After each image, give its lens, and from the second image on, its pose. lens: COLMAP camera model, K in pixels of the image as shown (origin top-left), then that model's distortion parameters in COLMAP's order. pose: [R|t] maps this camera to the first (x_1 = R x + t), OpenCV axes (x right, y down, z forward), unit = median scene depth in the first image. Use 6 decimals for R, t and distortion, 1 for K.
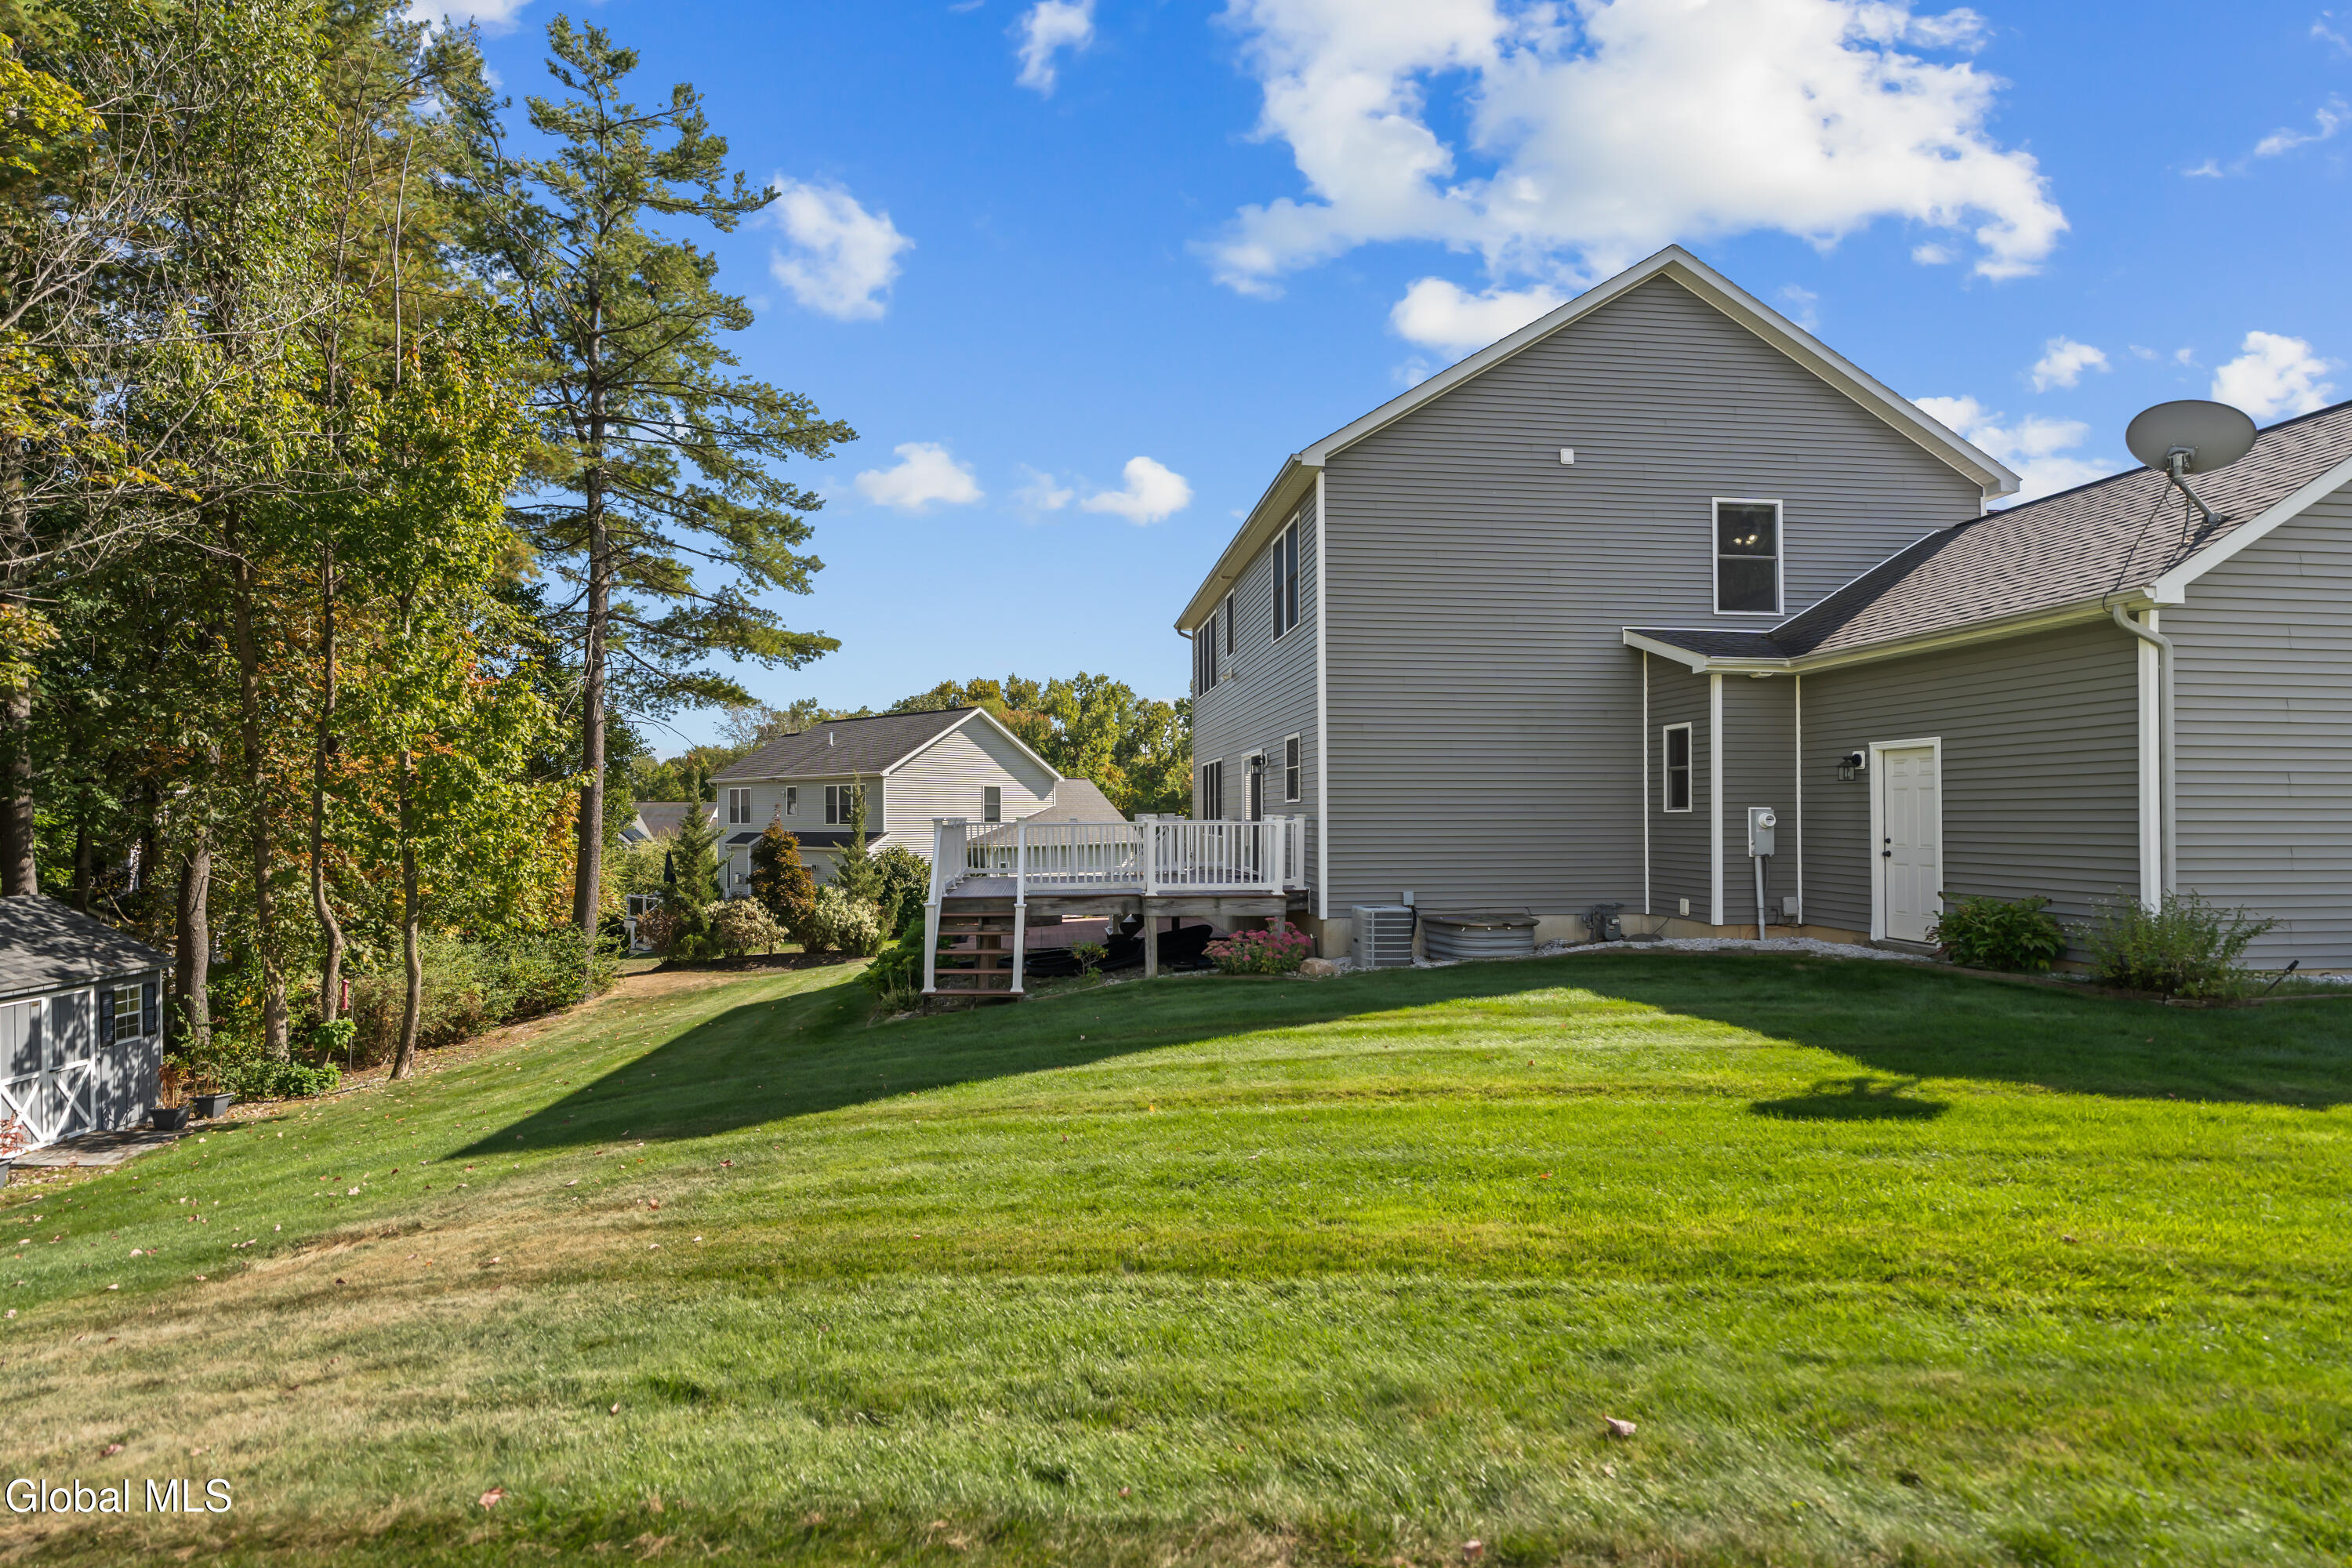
lens RADIAL K [[1133.6, 0, 1178.9], [0, 1133.6, 824.3], [0, 0, 1]] dist [-0.001275, 0.001511]
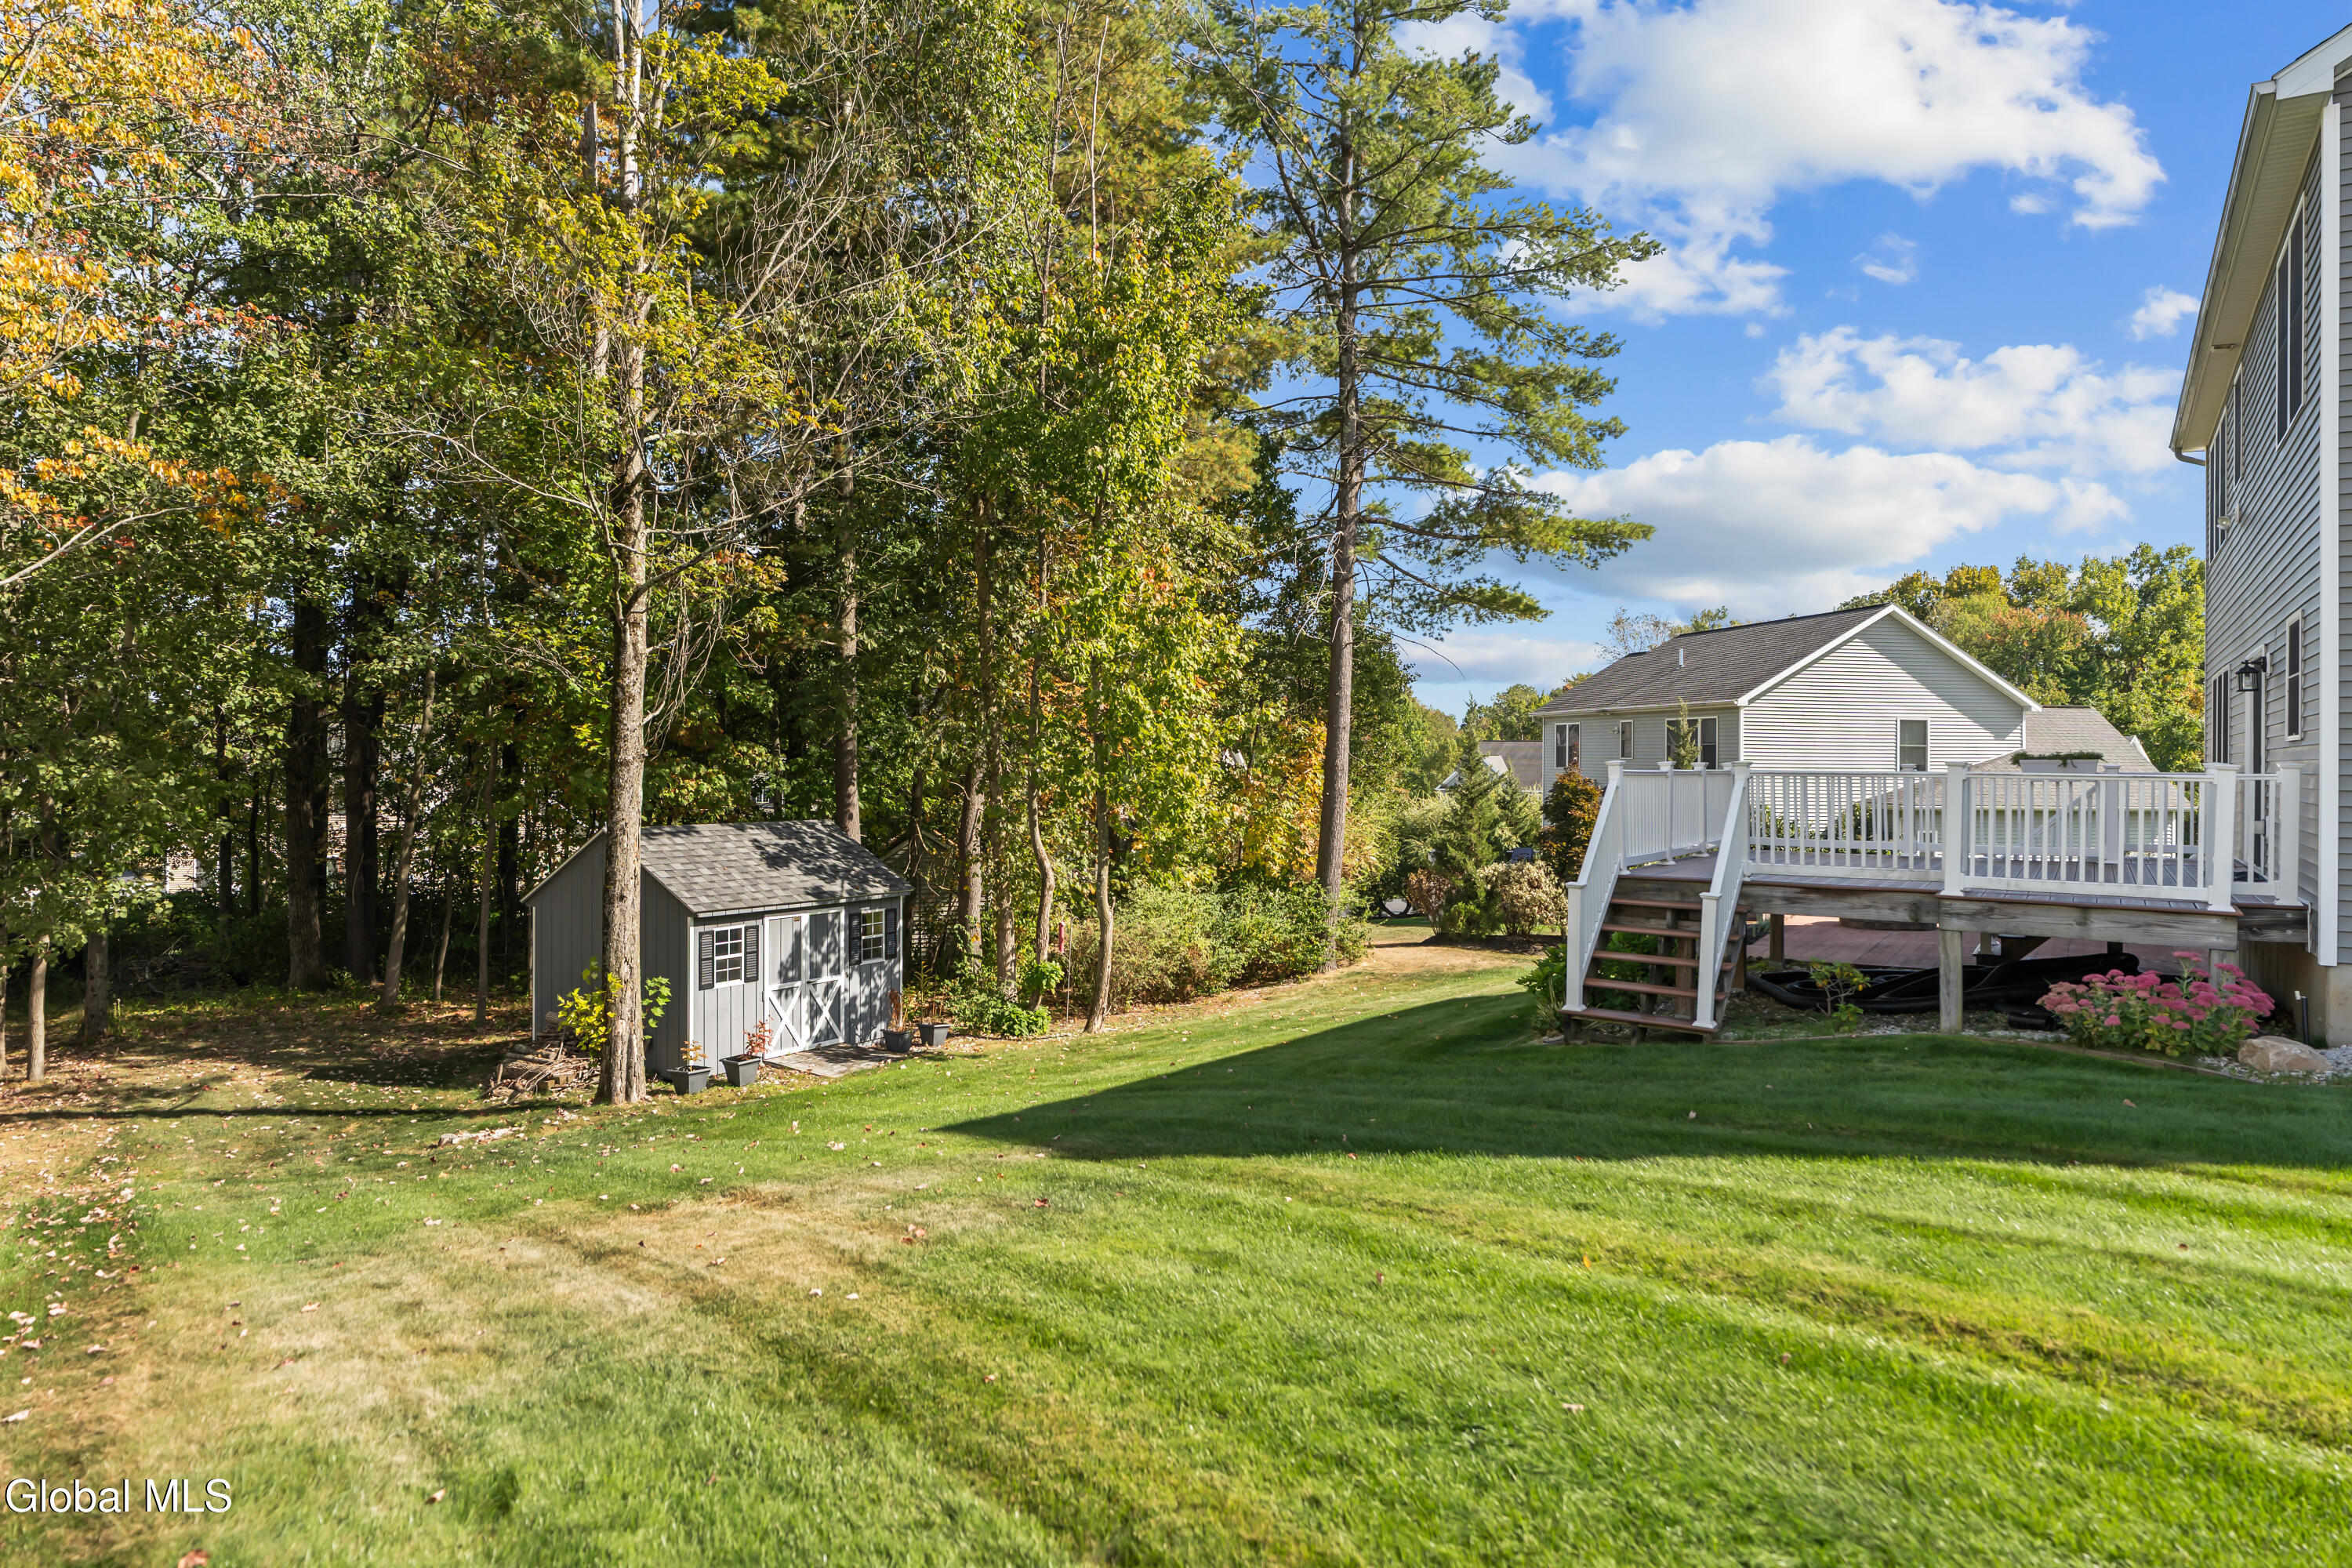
lens RADIAL K [[1433.4, 0, 1180.4], [0, 1433.4, 766.2], [0, 0, 1]] dist [-0.000131, 0.002014]
pose [[0.766402, 0.015814, -0.642166, 0.137492], [-0.018129, 0.999831, 0.002986, 0.000176], [0.642105, 0.009354, 0.766559, 0.149777]]
